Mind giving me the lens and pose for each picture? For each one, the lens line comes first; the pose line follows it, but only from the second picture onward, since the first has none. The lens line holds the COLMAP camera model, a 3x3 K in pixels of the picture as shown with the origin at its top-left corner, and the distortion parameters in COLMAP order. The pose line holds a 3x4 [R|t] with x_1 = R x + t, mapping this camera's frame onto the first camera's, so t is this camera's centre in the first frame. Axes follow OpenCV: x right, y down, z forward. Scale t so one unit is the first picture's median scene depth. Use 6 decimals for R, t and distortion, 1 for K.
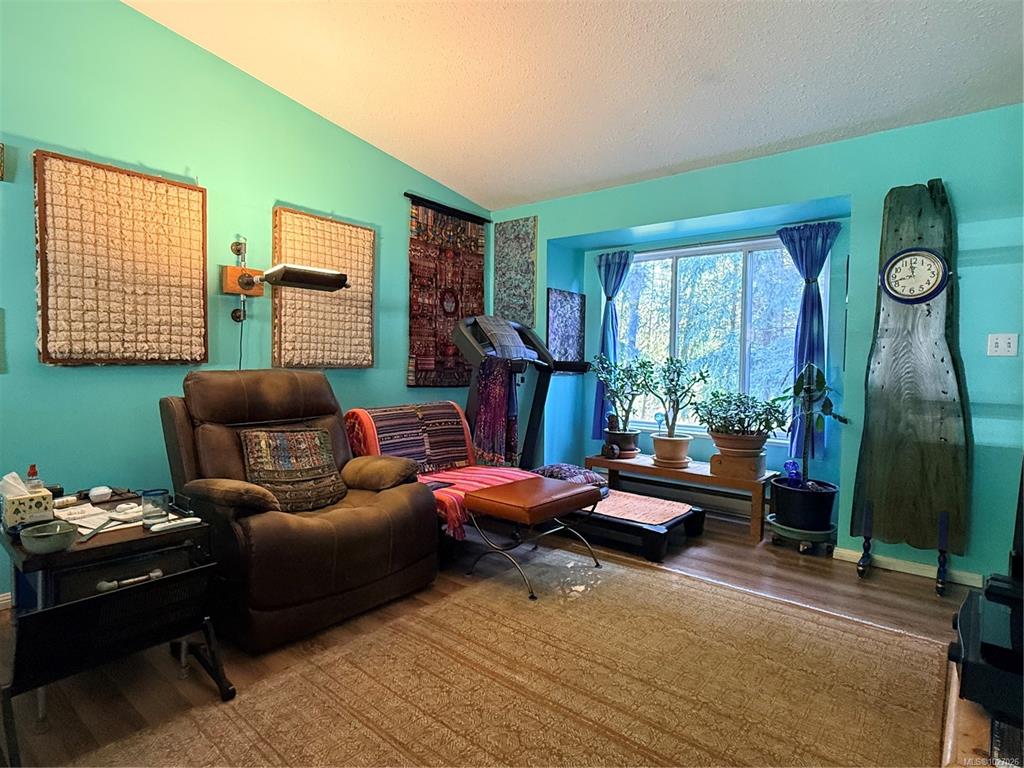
lens RADIAL K [[548.2, 0, 515.1], [0, 548.2, 383.5], [0, 0, 1]] dist [-0.000951, 0.000983]
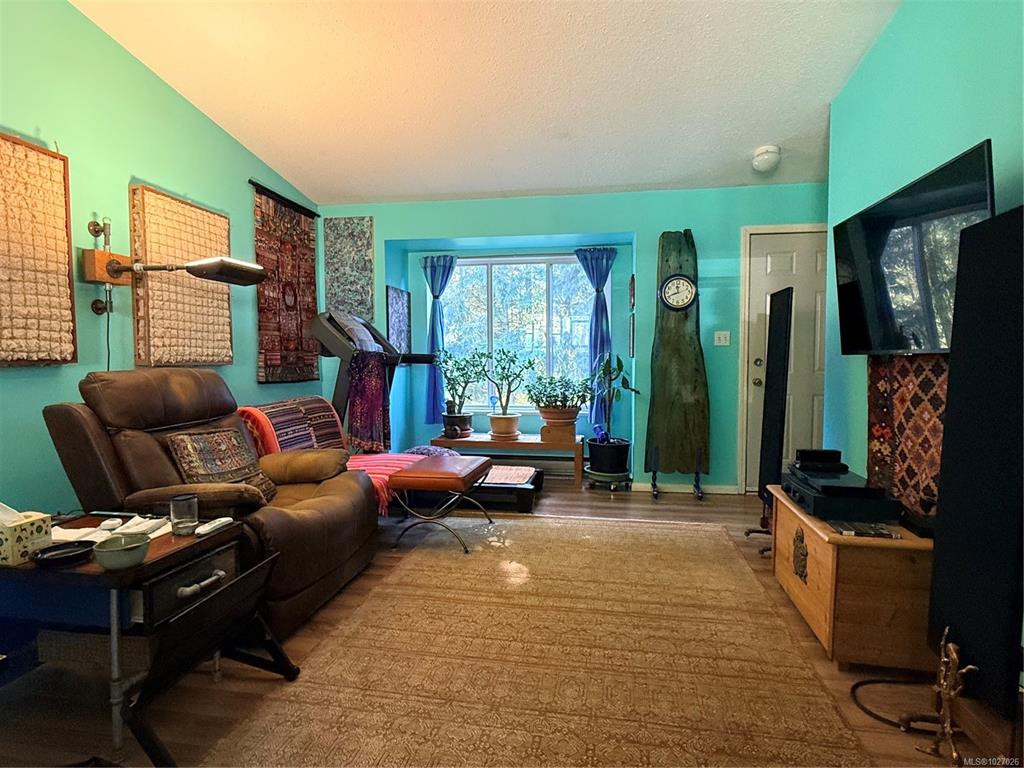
lens RADIAL K [[548.2, 0, 511.5], [0, 548.2, 383.5], [0, 0, 1]] dist [-0.000951, 0.000983]
pose [[0.870105, -0.043761, 0.490919, -0.373054], [0.036442, 0.999036, 0.024466, -0.001617], [-0.491517, -0.003398, 0.870861, -0.070717]]
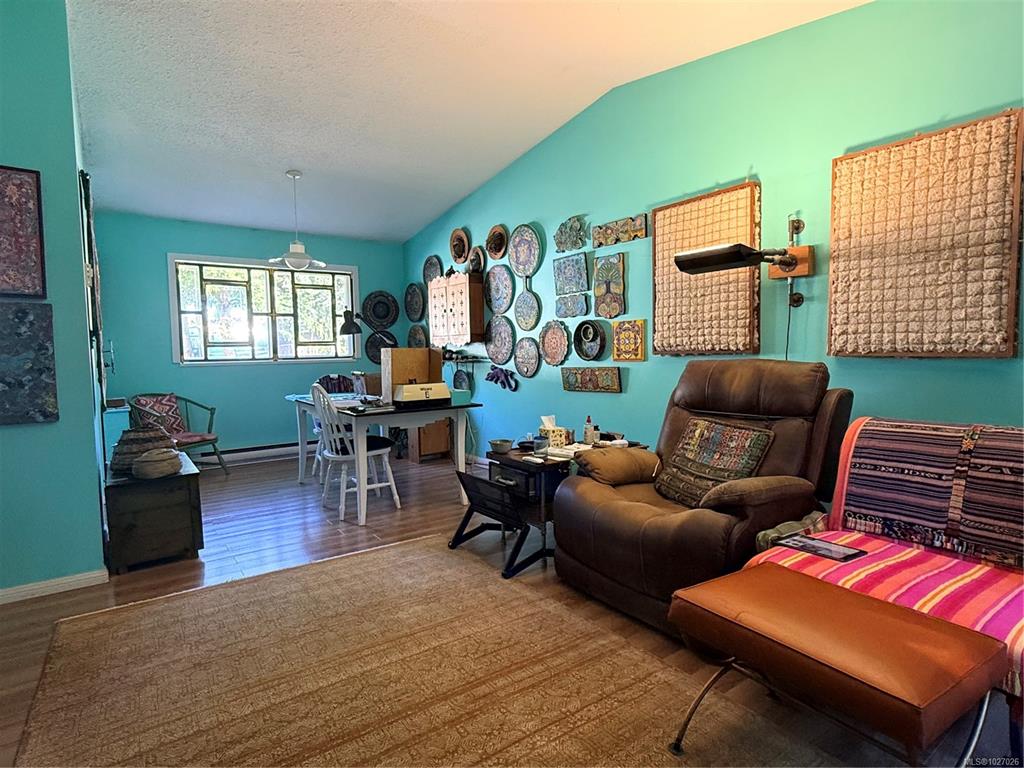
lens RADIAL K [[548.2, 0, 511.4], [0, 548.2, 384.5], [0, 0, 1]] dist [-0.000951, 0.000983]
pose [[-0.266321, 0.046468, -0.962764, 0.515141], [-0.026142, 0.998122, 0.055406, -0.021702], [0.963530, 0.039924, -0.264606, 0.797396]]
